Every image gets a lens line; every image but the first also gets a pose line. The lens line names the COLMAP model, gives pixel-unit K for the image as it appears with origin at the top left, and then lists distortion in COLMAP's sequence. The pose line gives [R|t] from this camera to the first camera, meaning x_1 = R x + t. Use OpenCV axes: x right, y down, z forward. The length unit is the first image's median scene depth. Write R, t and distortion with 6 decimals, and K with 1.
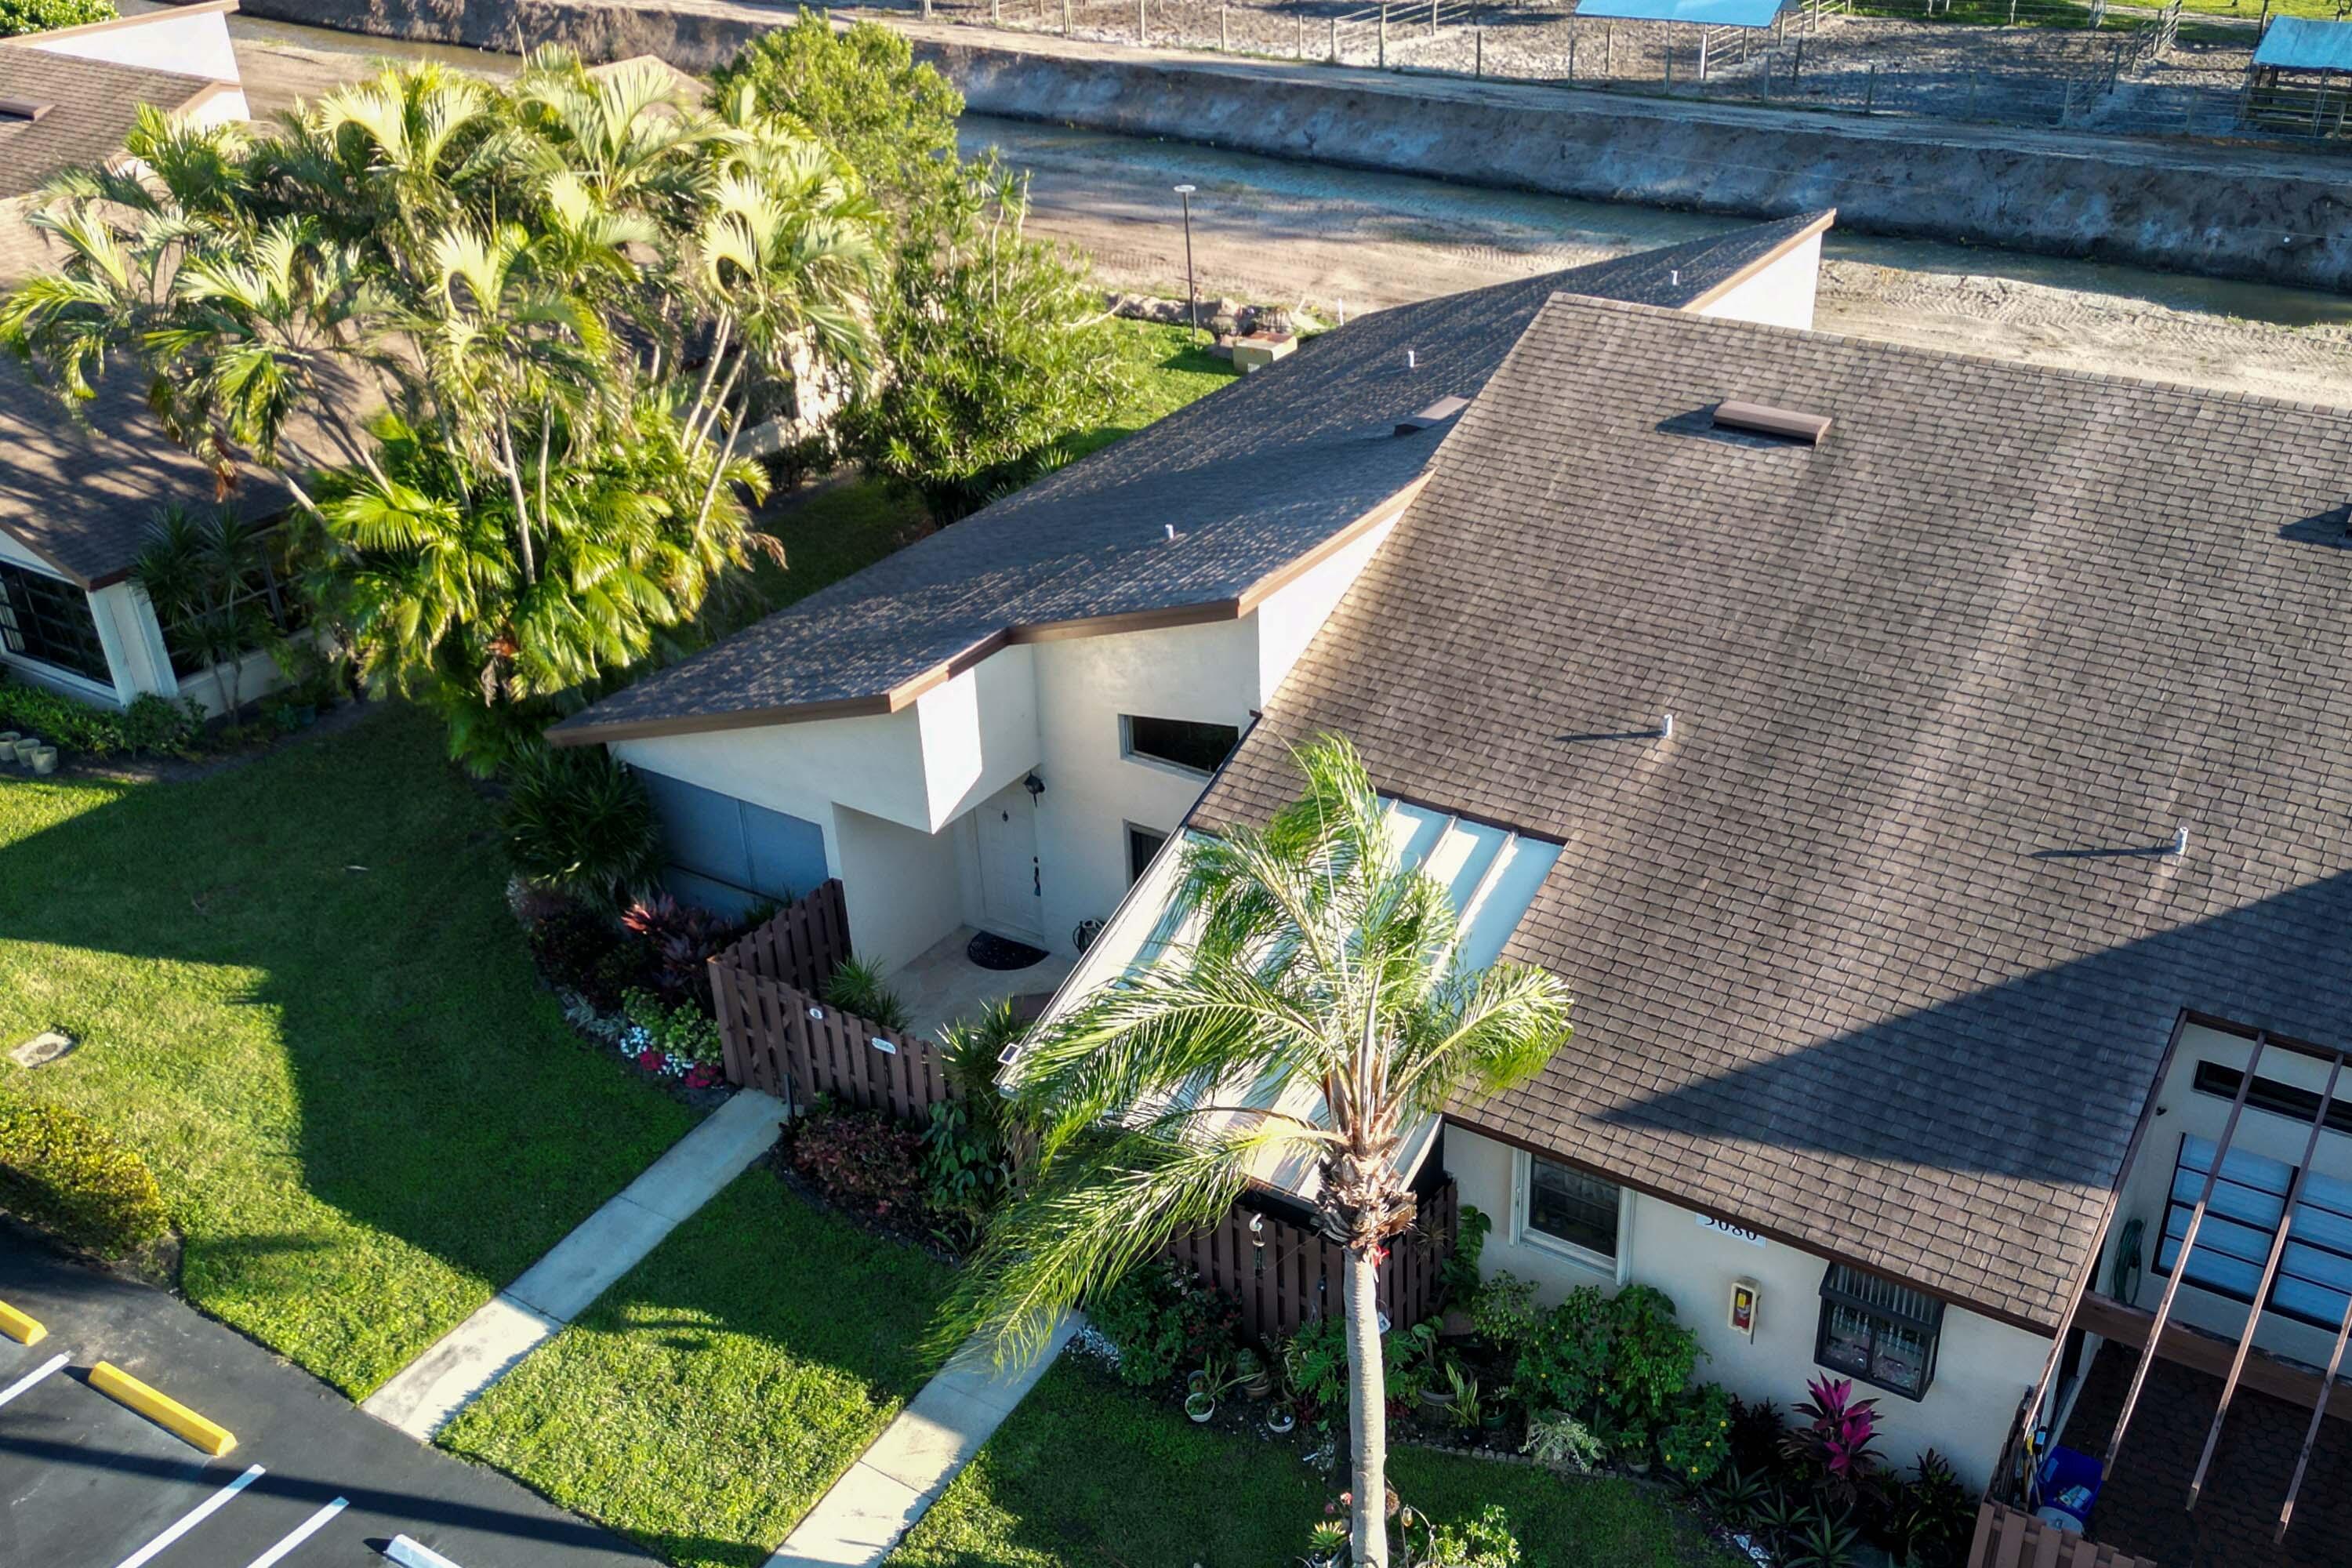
lens RADIAL K [[2242.8, 0, 1291.7], [0, 2242.8, 784.7], [0, 0, 1]] dist [0.082149, -0.337875]
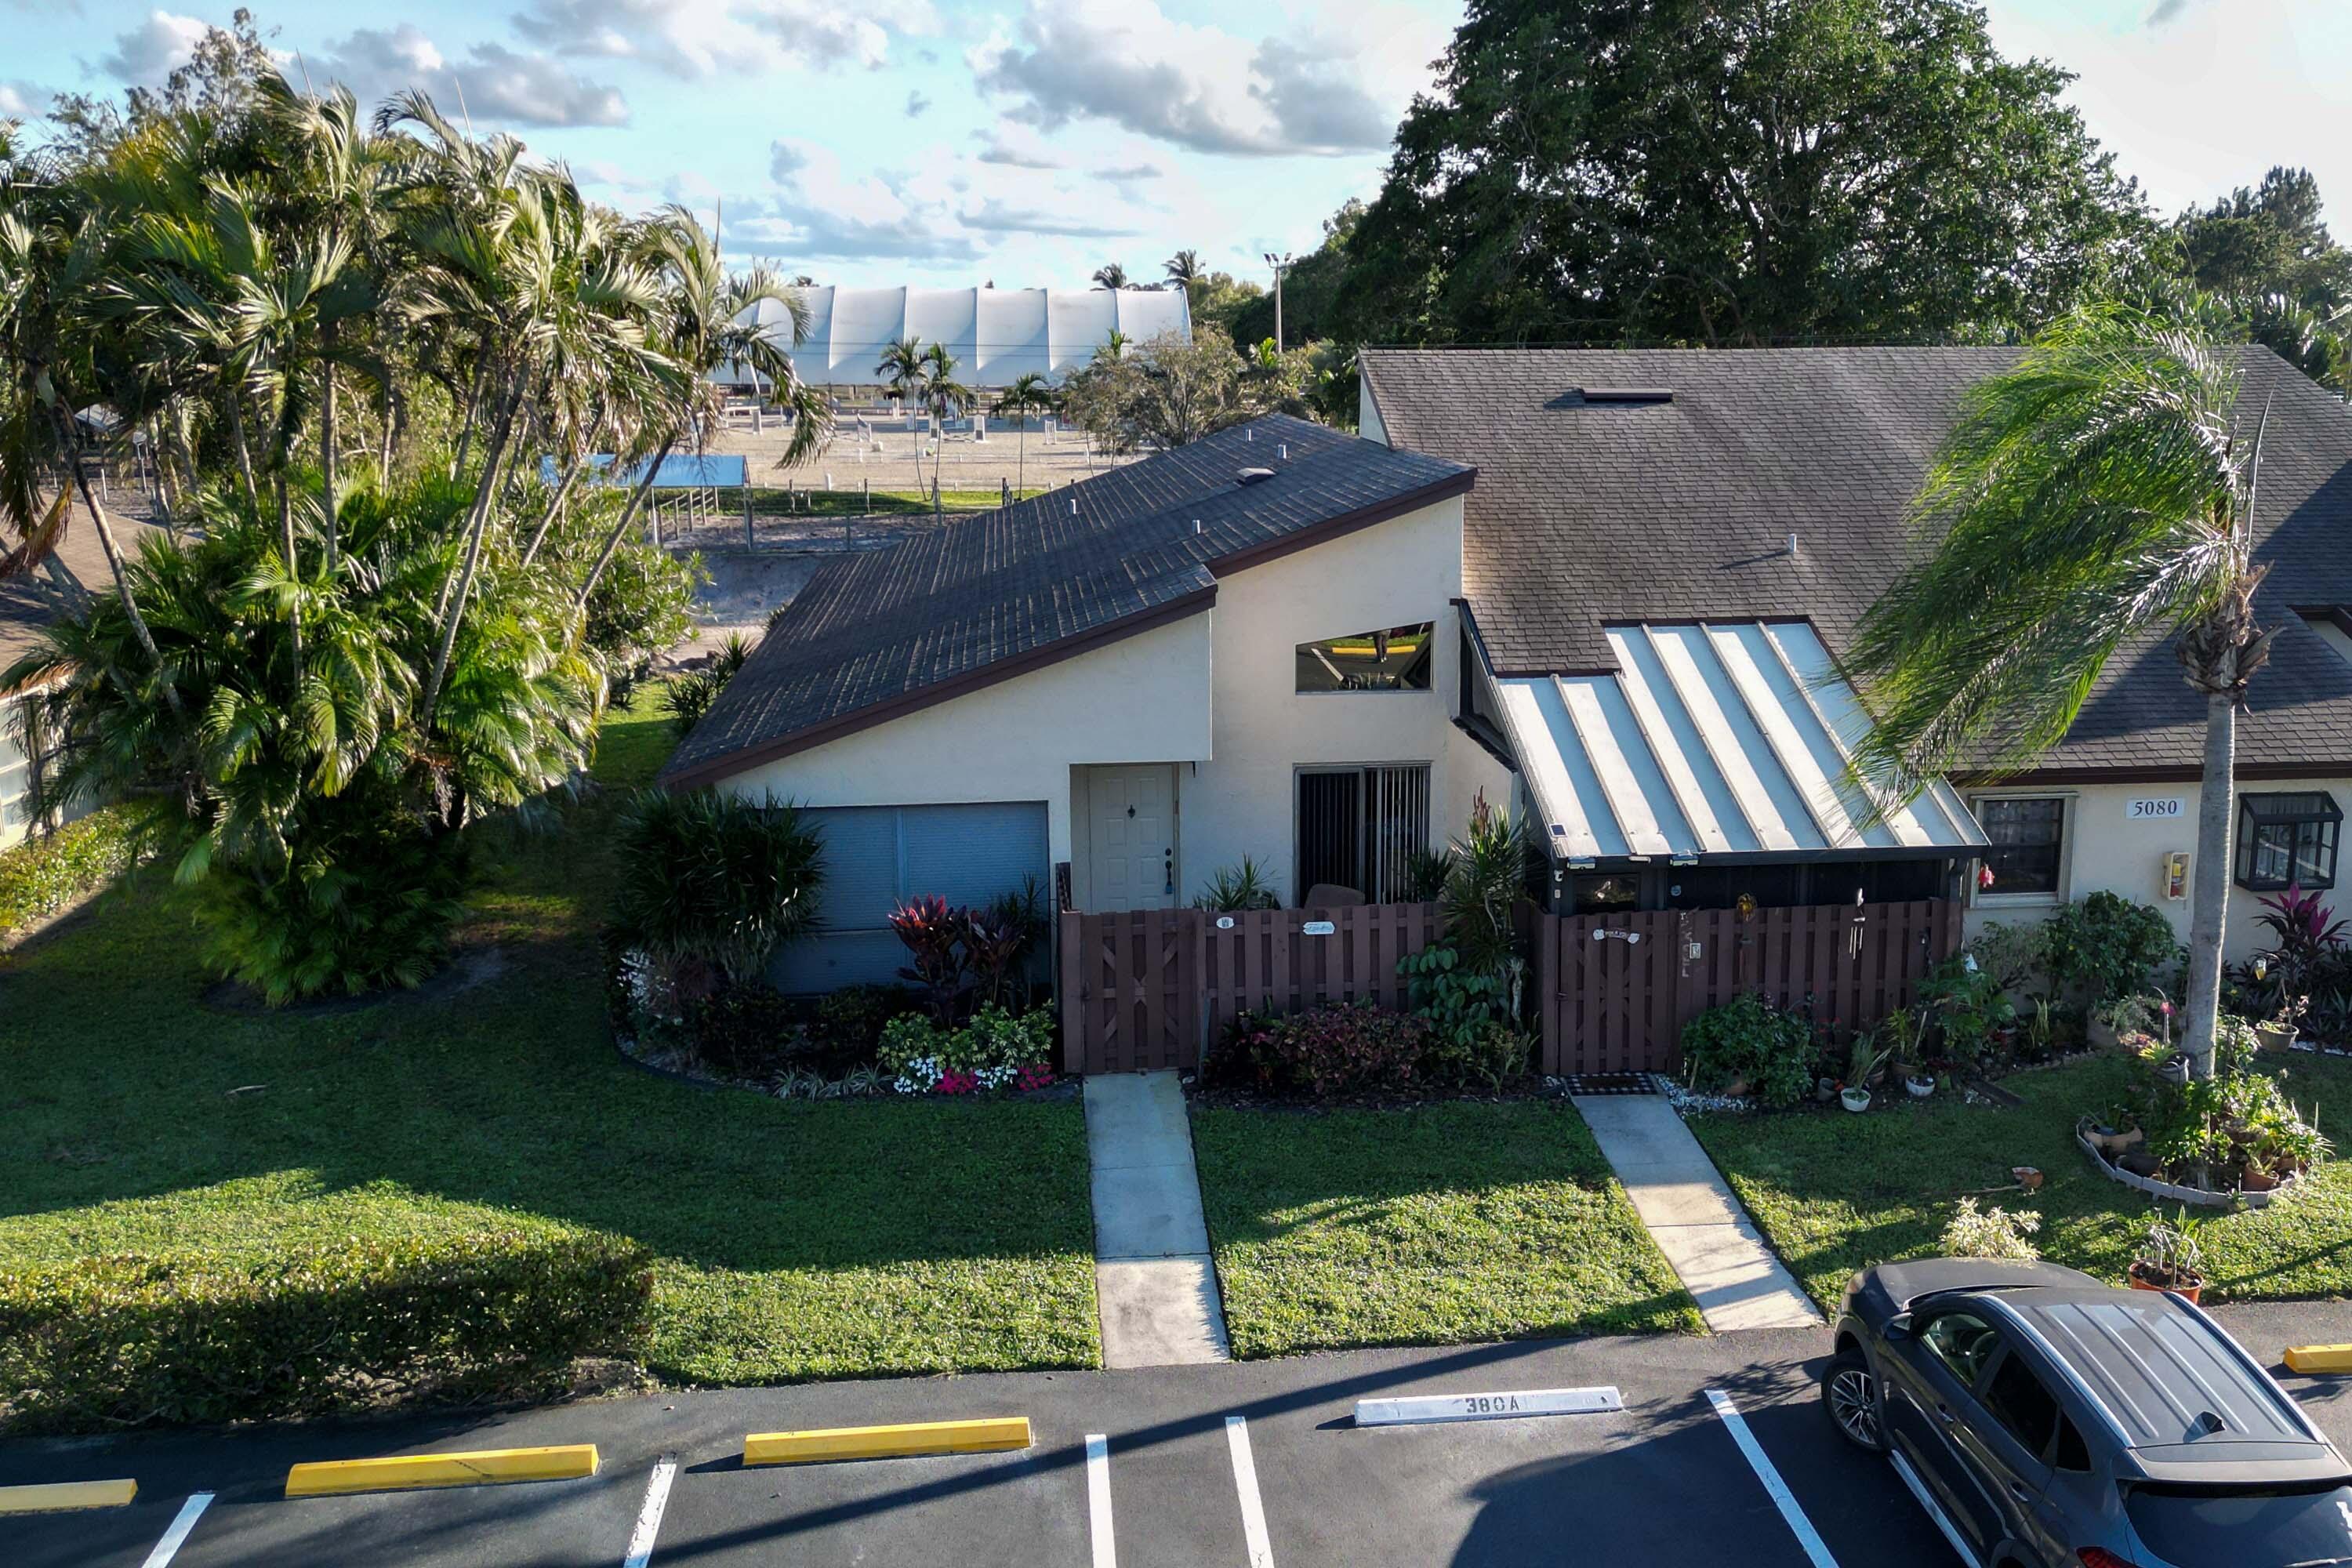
lens RADIAL K [[2242.8, 0, 1291.7], [0, 2242.8, 784.7], [0, 0, 1]] dist [0.082149, -0.337875]
pose [[0.776468, -0.108668, 0.620717, -0.792189], [0.300067, 0.929935, -0.212559, 0.266537], [-0.554128, 0.351302, 0.754672, 0.313955]]
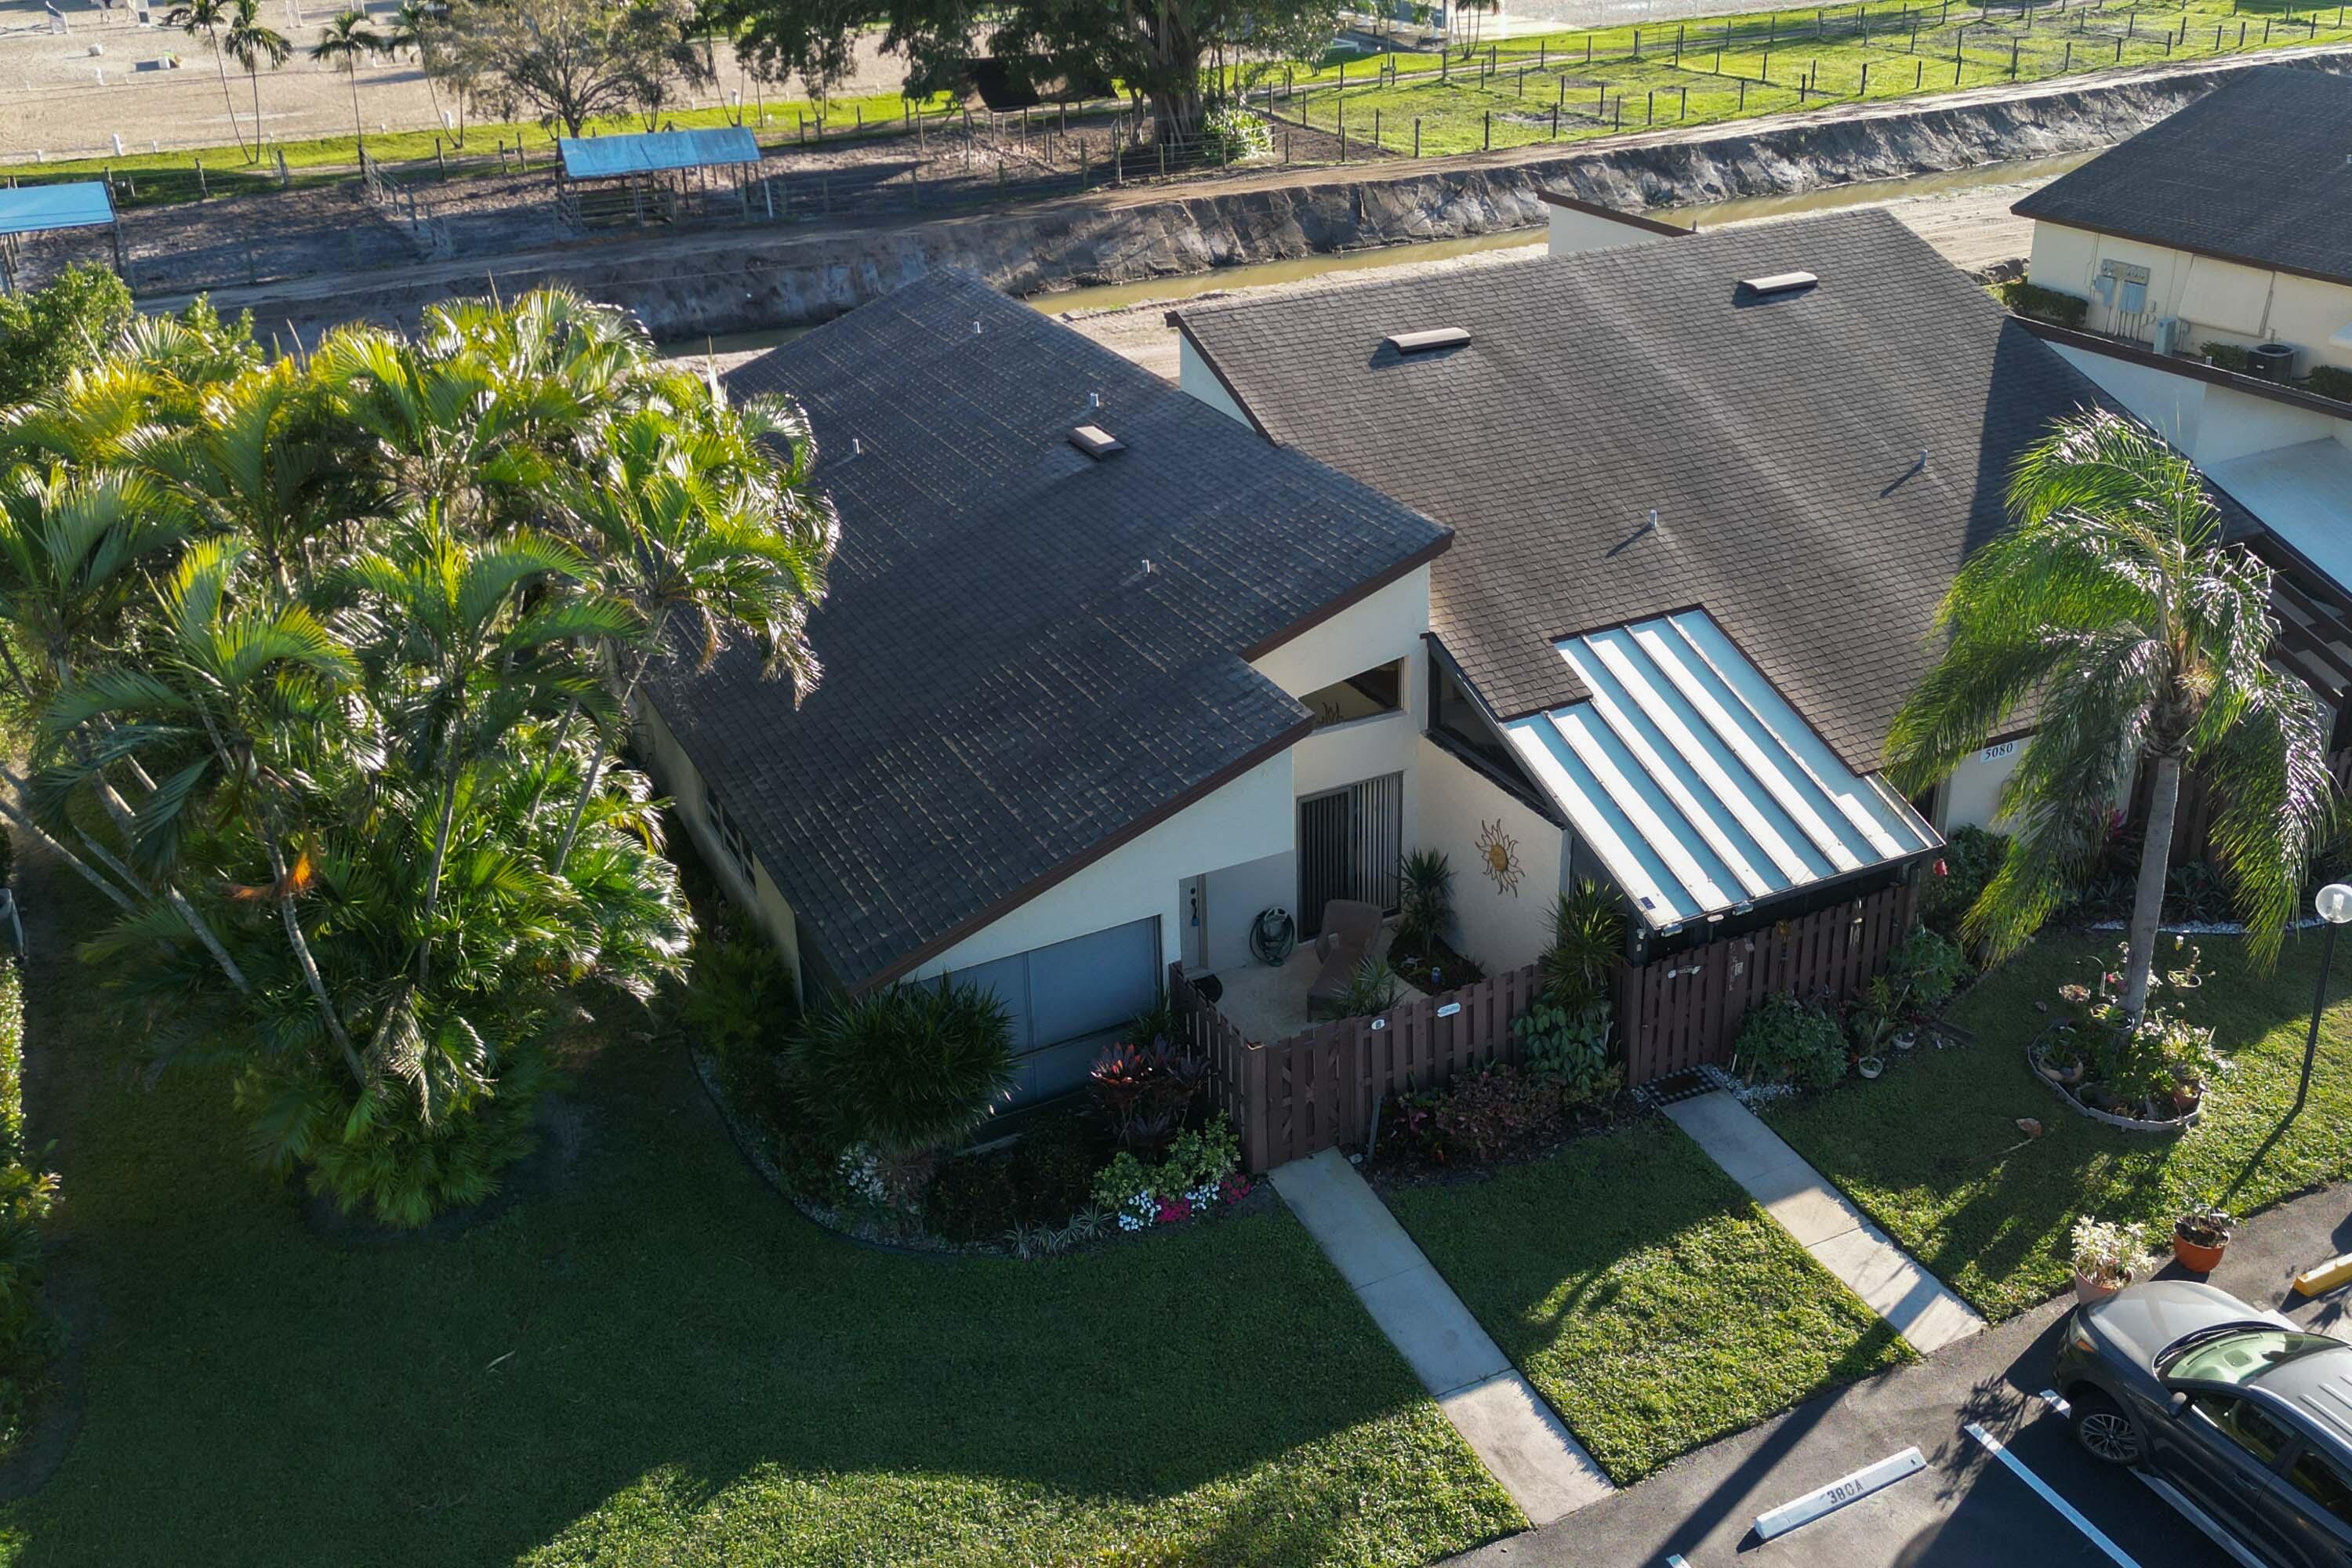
lens RADIAL K [[2193.0, 0, 1243.8], [0, 2193.0, 633.9], [0, 0, 1]] dist [0.003987, 0.000983]
pose [[0.523319, -0.307222, 0.794828, -1.047787], [0.432860, 0.899285, 0.062599, -0.155934], [-0.734009, 0.311290, 0.603597, 0.419852]]
